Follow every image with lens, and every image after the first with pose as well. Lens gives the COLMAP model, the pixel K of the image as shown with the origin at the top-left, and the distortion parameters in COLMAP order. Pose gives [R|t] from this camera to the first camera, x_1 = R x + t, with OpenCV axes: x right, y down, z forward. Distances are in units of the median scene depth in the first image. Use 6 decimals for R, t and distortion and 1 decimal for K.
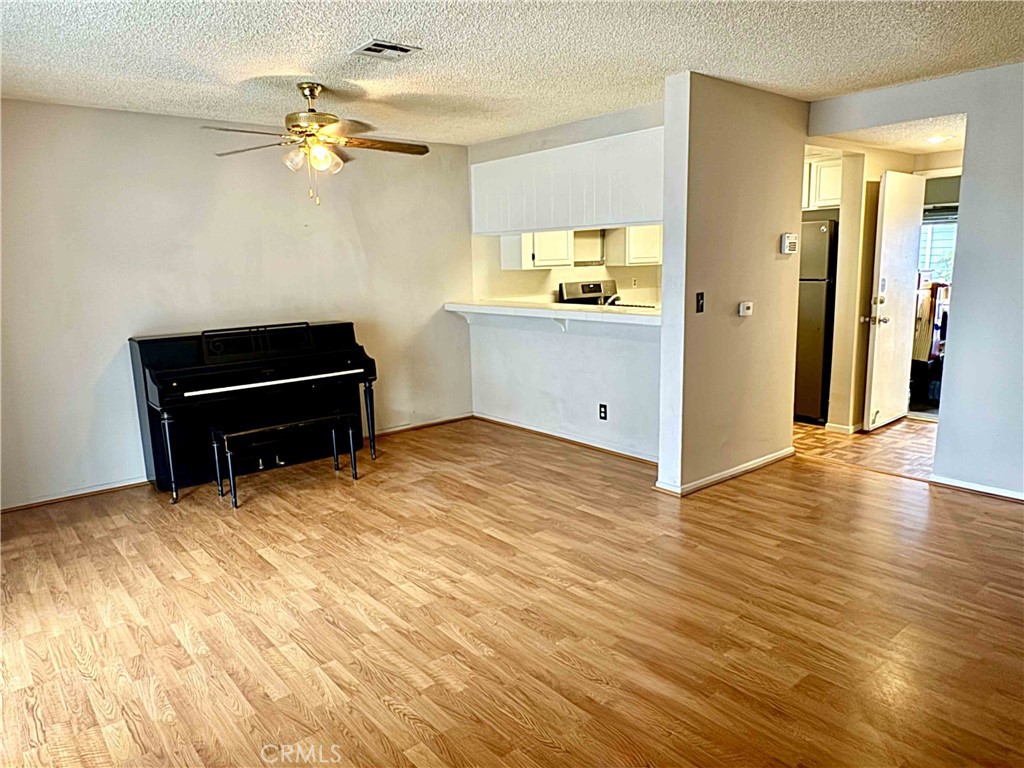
lens RADIAL K [[694.0, 0, 512.0], [0, 694.0, 384.0], [0, 0, 1]] dist [-0.009175, 0.001347]
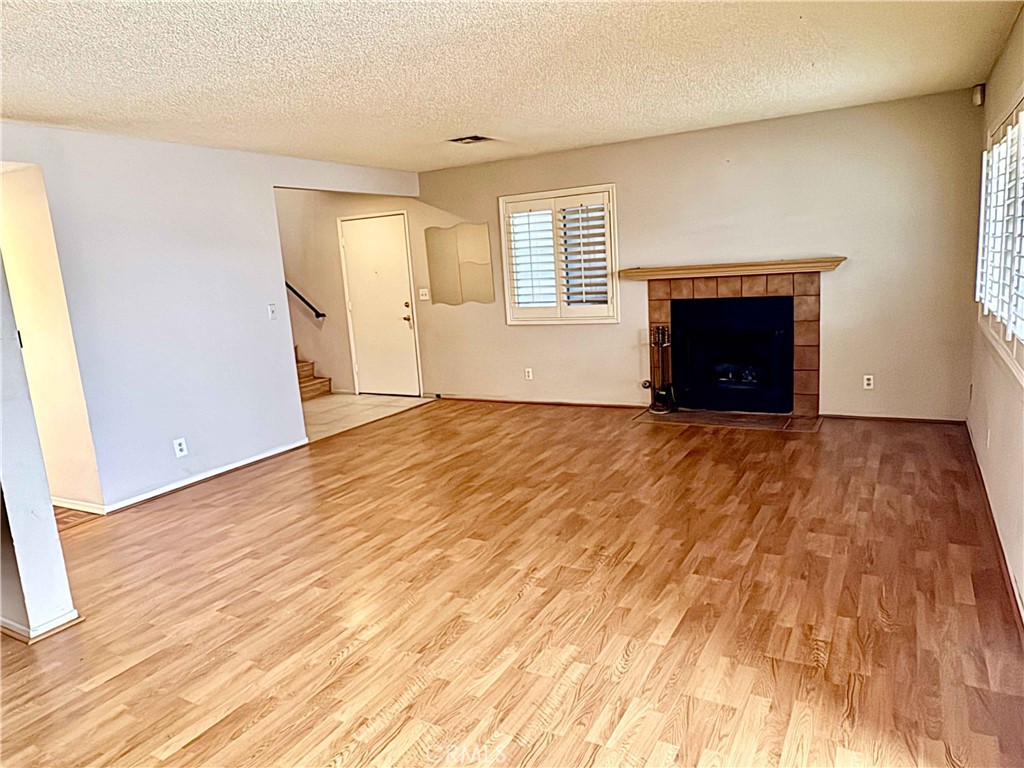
lens RADIAL K [[694.0, 0, 512.0], [0, 694.0, 384.0], [0, 0, 1]] dist [-0.009175, 0.001347]
pose [[-0.354583, -0.117770, 0.927578, -0.559055], [0.243323, 0.946234, 0.213154, -0.117690], [-0.902809, 0.301282, -0.306862, 0.718179]]
